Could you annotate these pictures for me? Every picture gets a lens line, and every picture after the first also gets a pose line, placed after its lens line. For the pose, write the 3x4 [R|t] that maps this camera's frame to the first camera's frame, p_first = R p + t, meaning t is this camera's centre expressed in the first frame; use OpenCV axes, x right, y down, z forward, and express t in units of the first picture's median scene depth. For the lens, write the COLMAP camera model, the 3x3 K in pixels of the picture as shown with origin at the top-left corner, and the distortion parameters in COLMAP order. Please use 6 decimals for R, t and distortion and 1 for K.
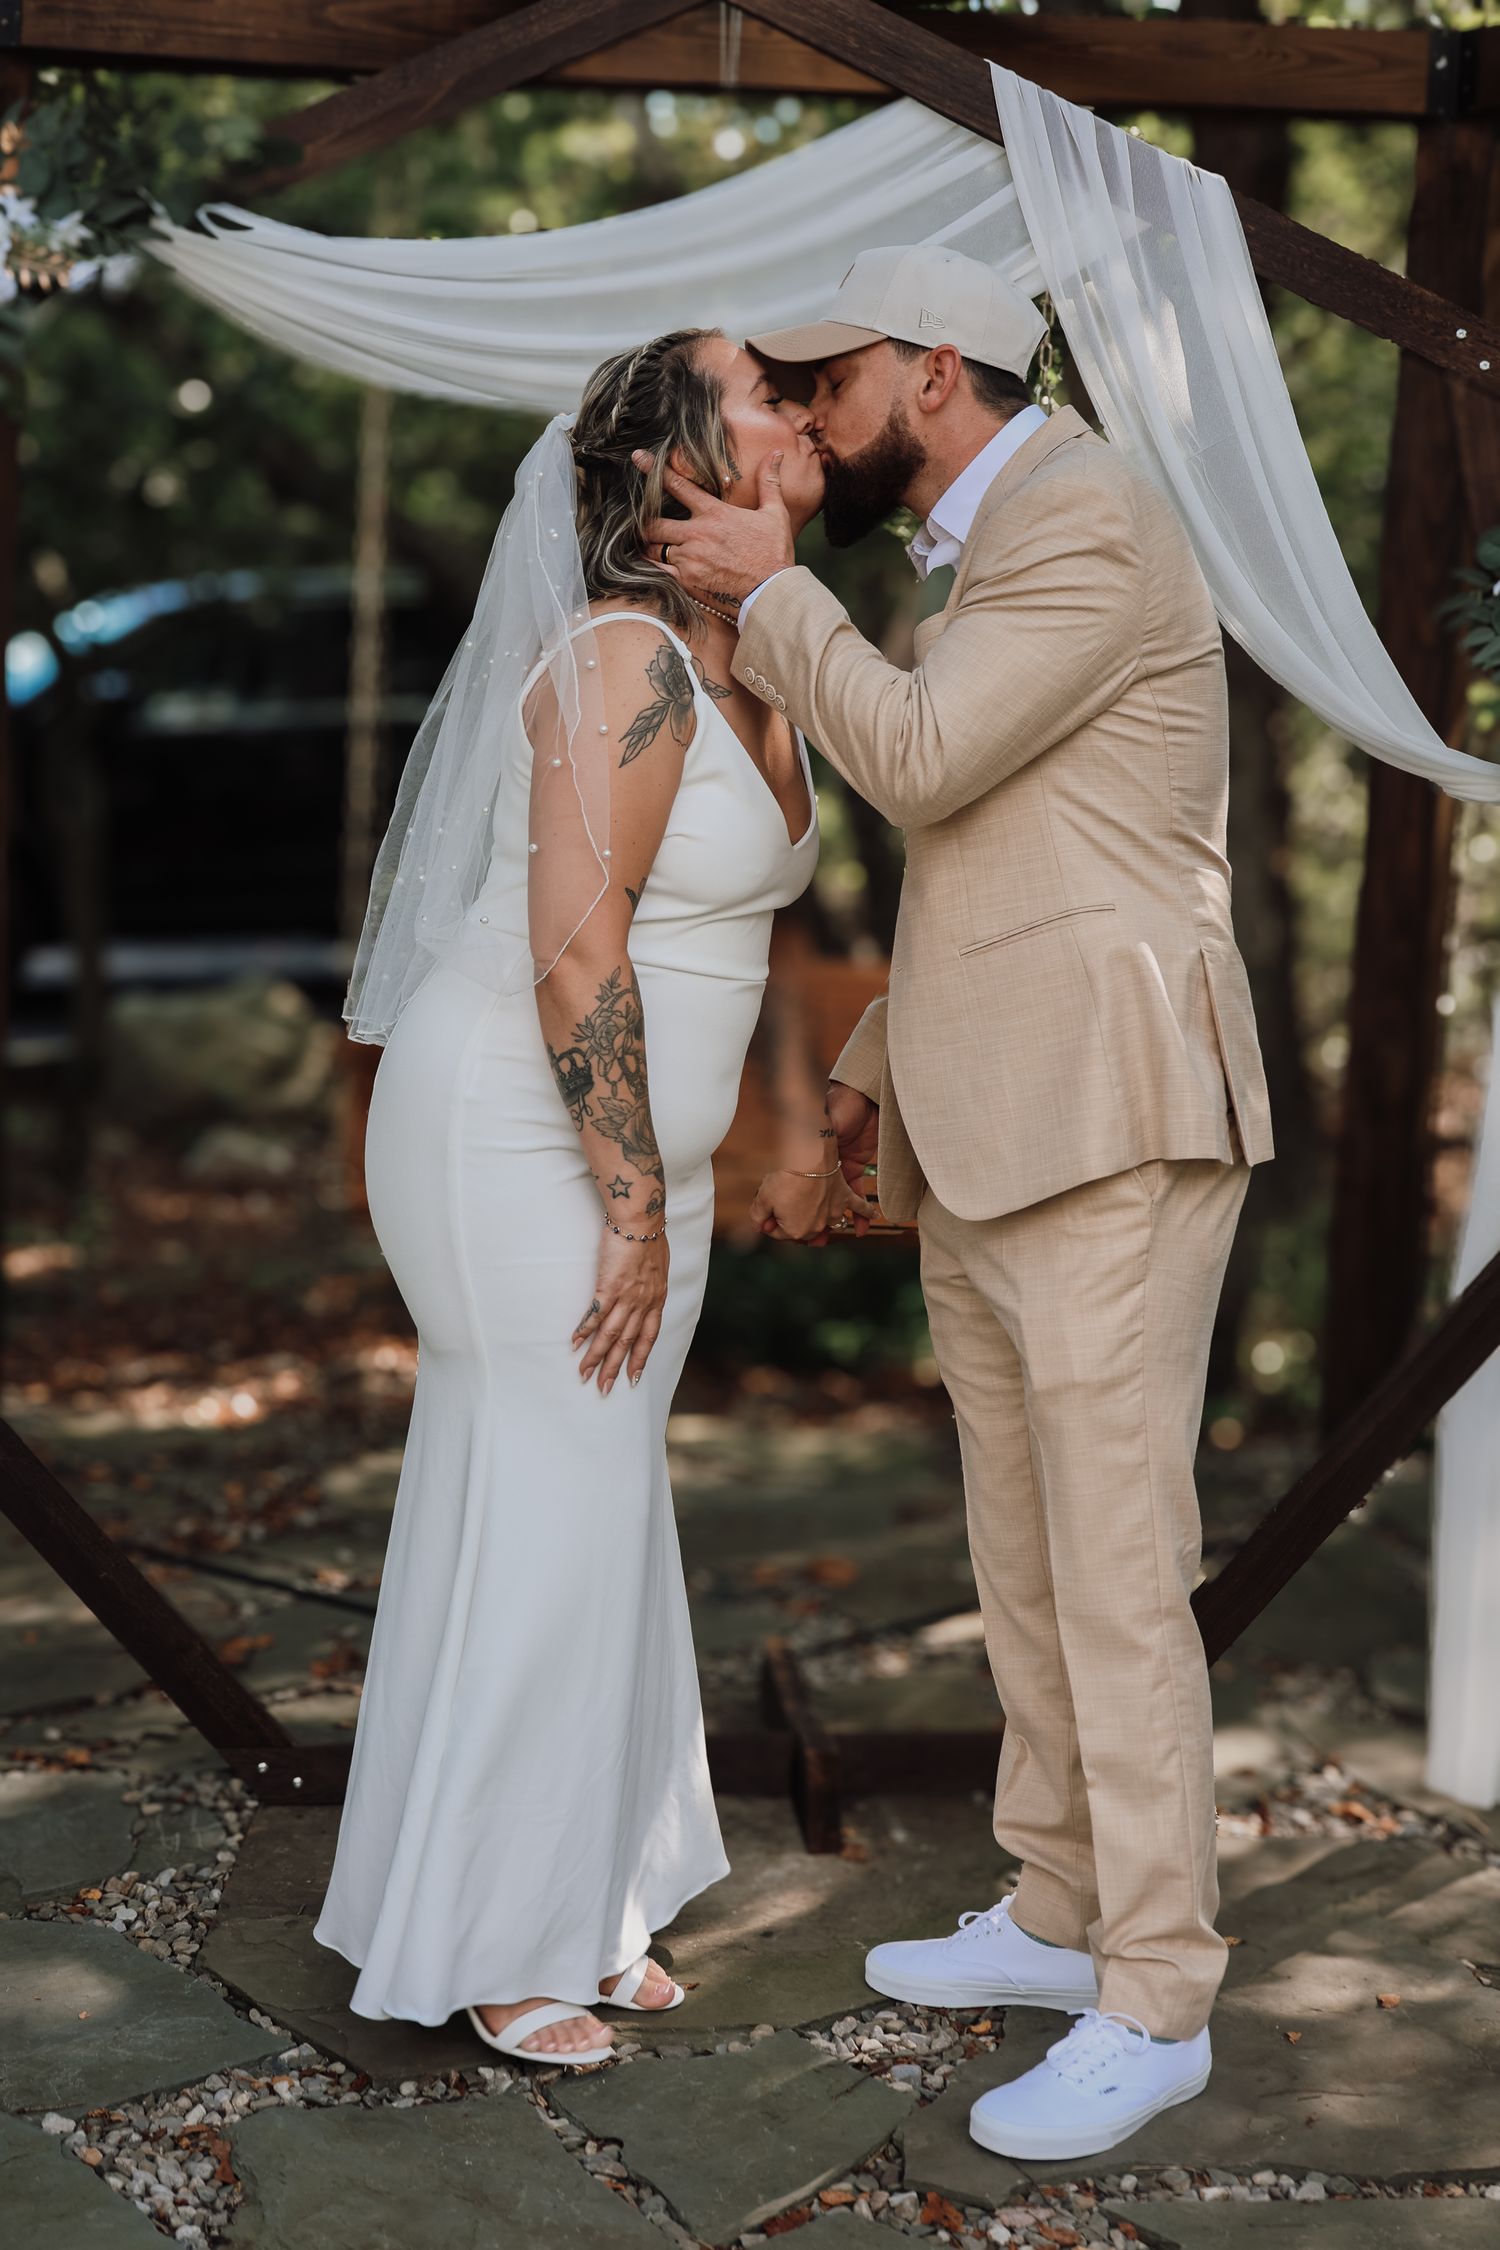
lens RADIAL K [[3180.5, 0, 755.0], [0, 3180.5, 1135.4], [0, 0, 1]] dist [-0.008955, -0.035806]
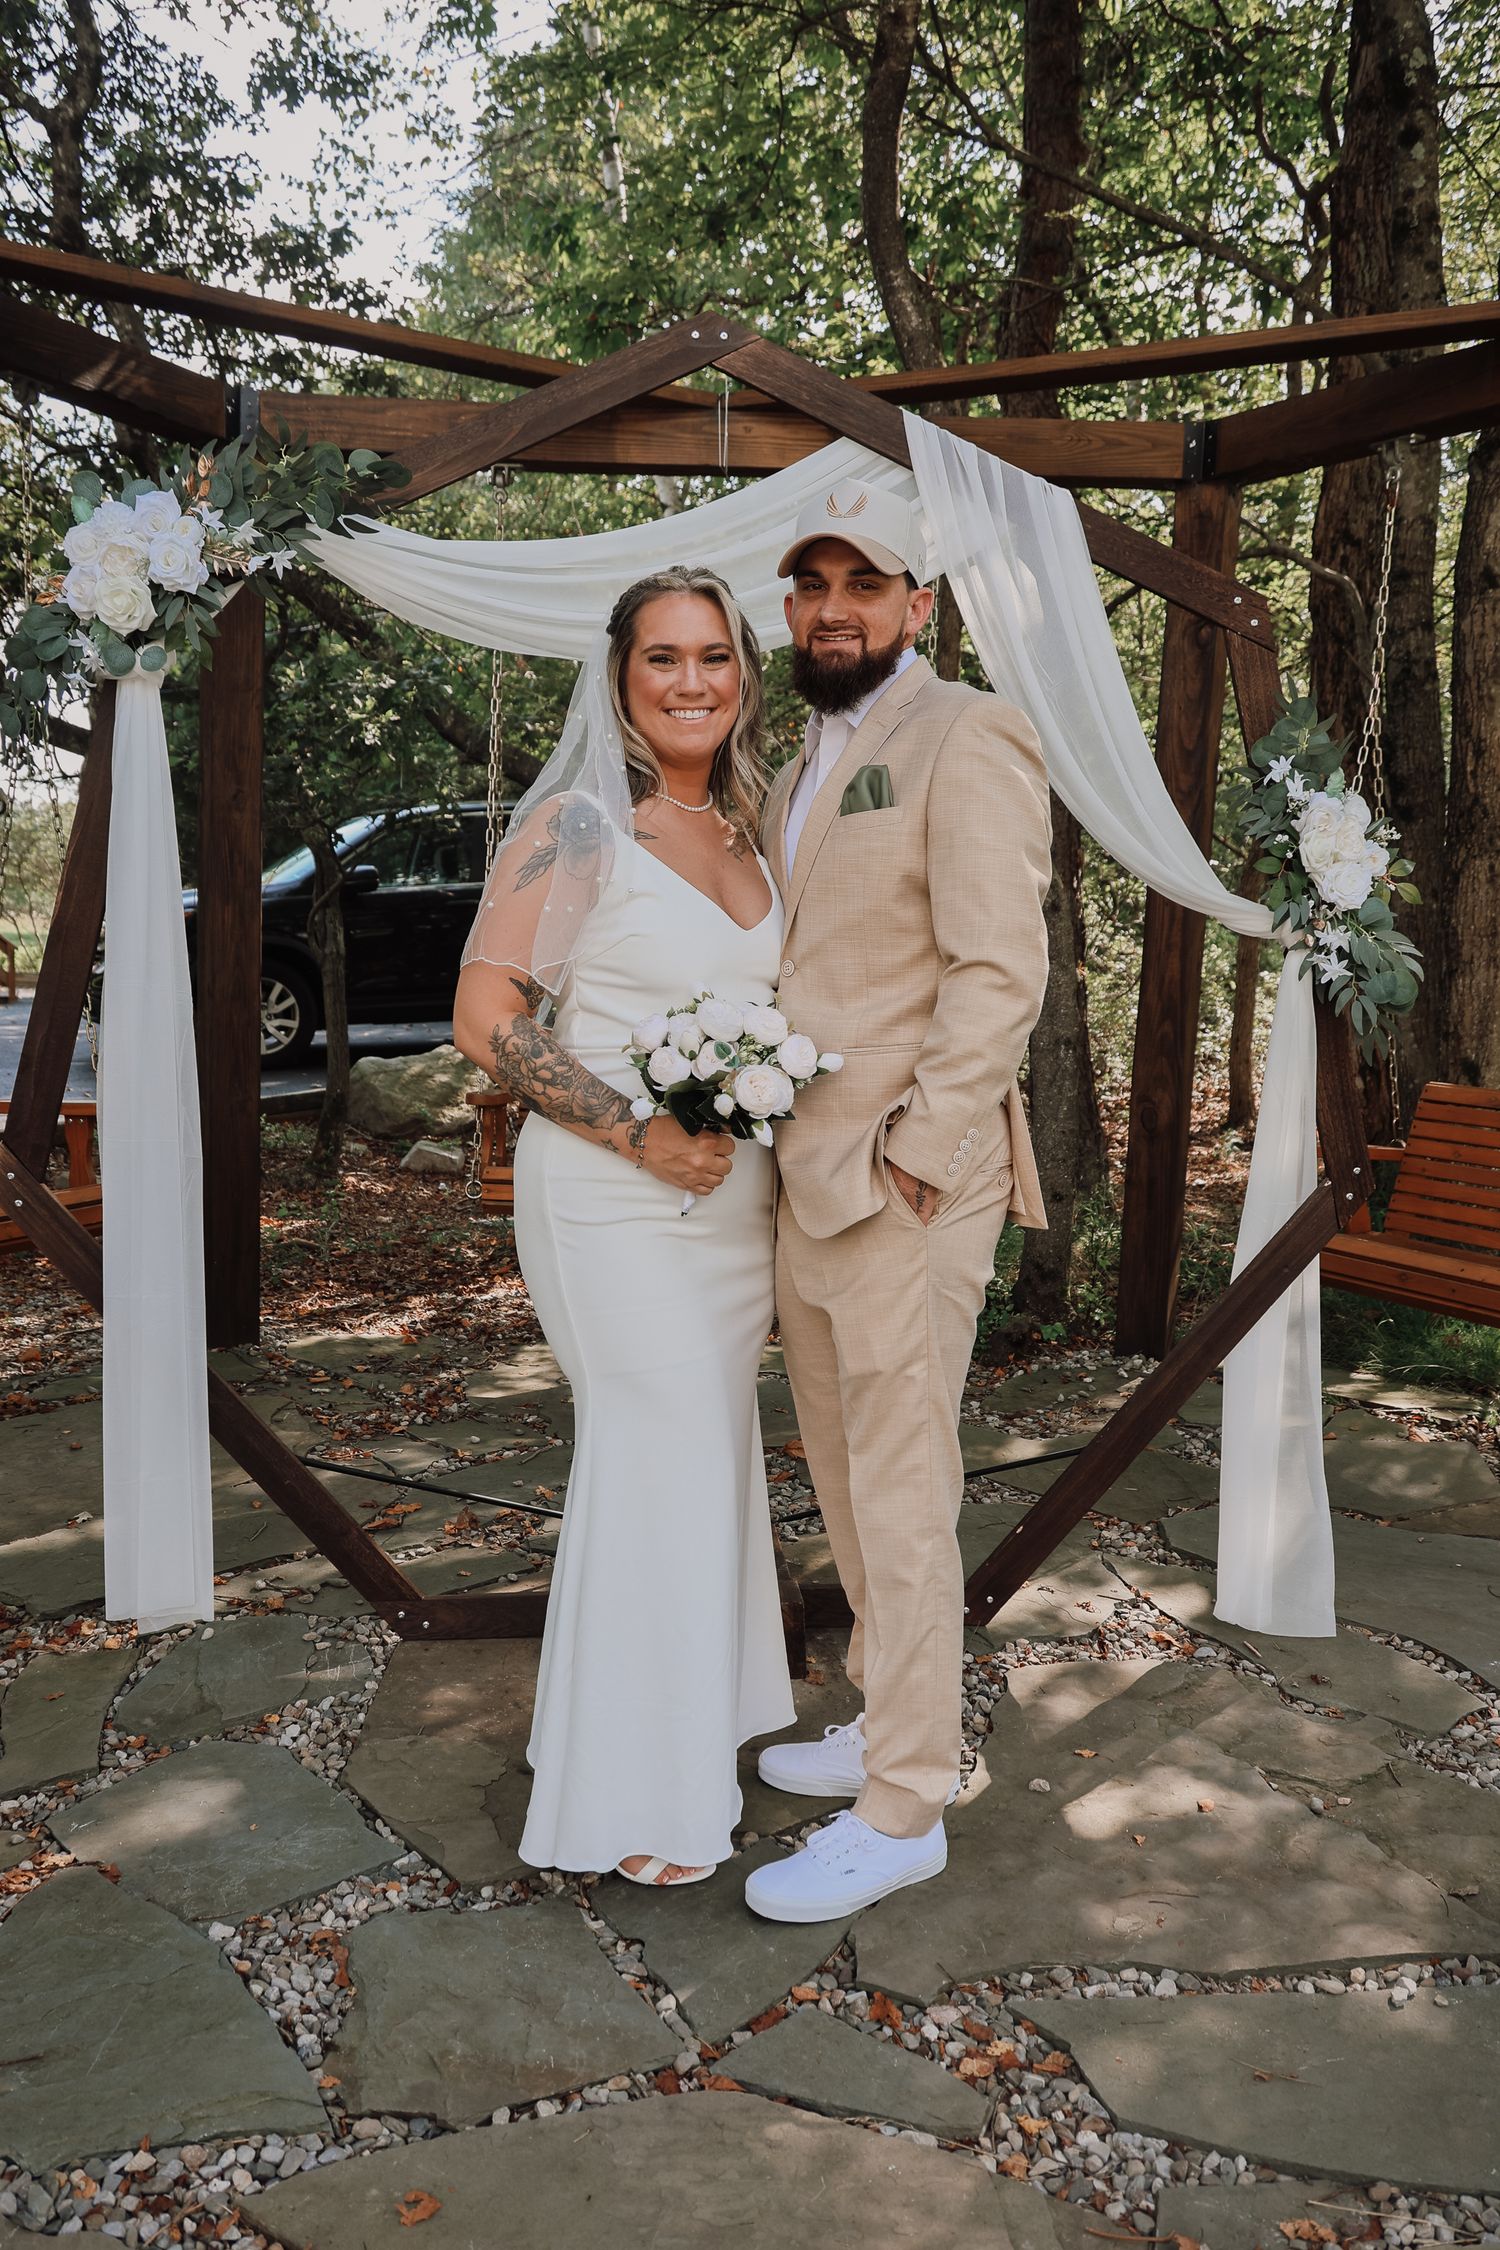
lens RADIAL K [[1729.9, 0, 737.0], [0, 1729.9, 1114.7], [0, 0, 1]] dist [0.021335, -0.000814]
pose [[0.999919, -0.007404, -0.010392, 0.007210], [0.007397, 0.999972, -0.000751, -0.029248], [0.010397, 0.000674, 0.999946, 0.266459]]
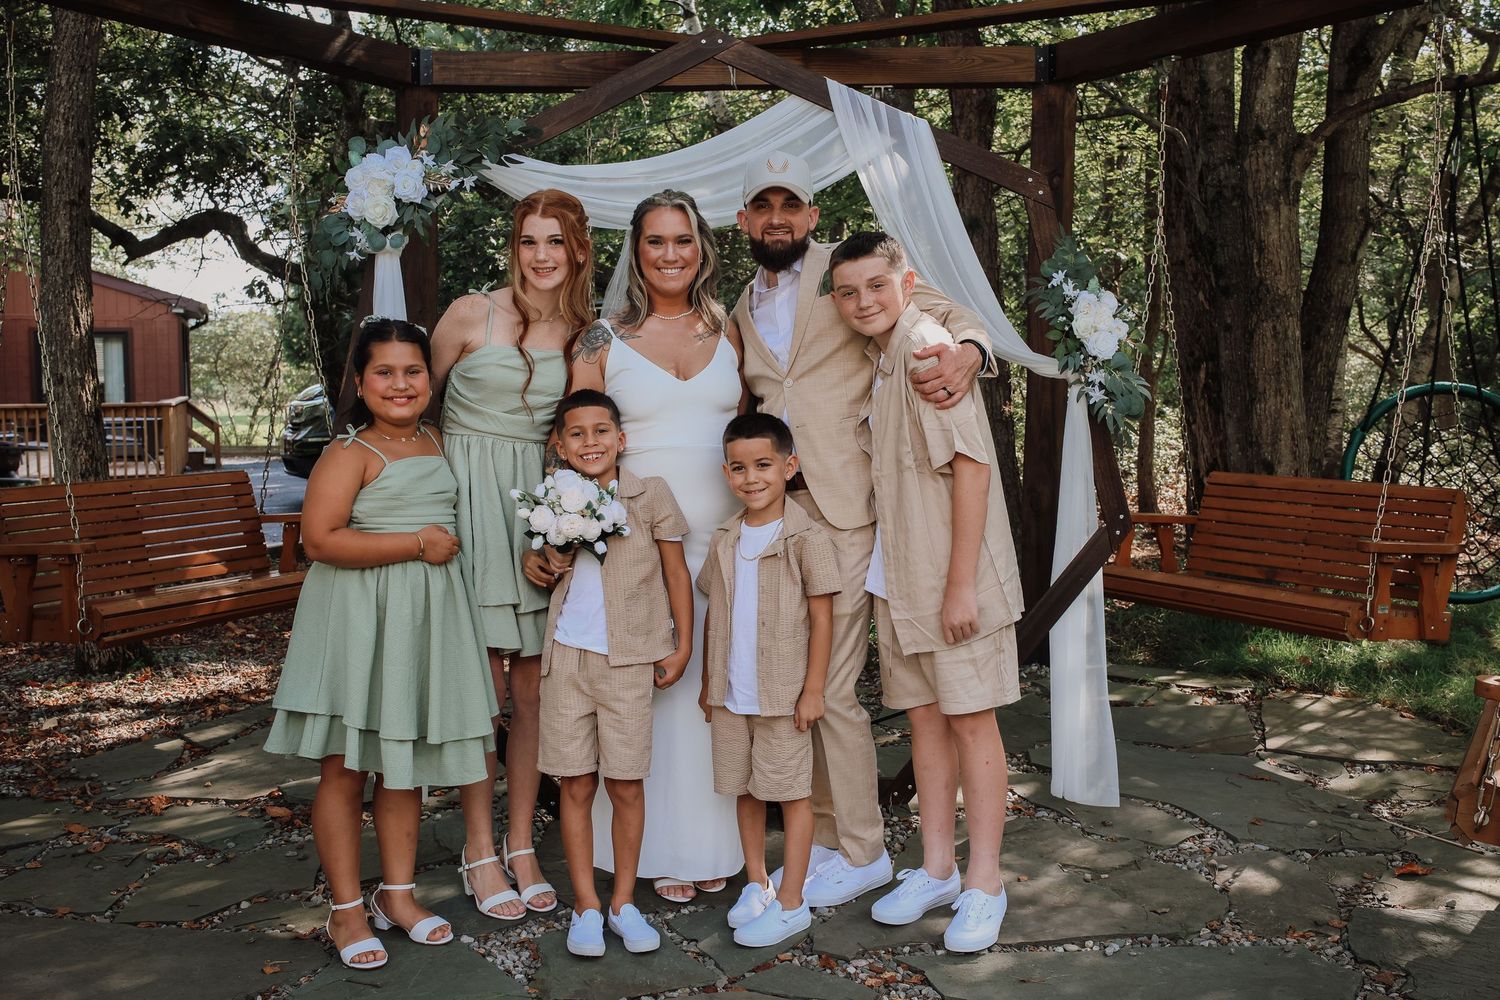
lens RADIAL K [[1521.9, 0, 750.2], [0, 1521.9, 509.3], [0, 0, 1]] dist [-0.049695, 0.002018]
pose [[0.998292, -0.041249, -0.041377, 0.058723], [0.039884, 0.998650, -0.033288, 0.028279], [0.042694, 0.031581, 0.998589, -0.160723]]
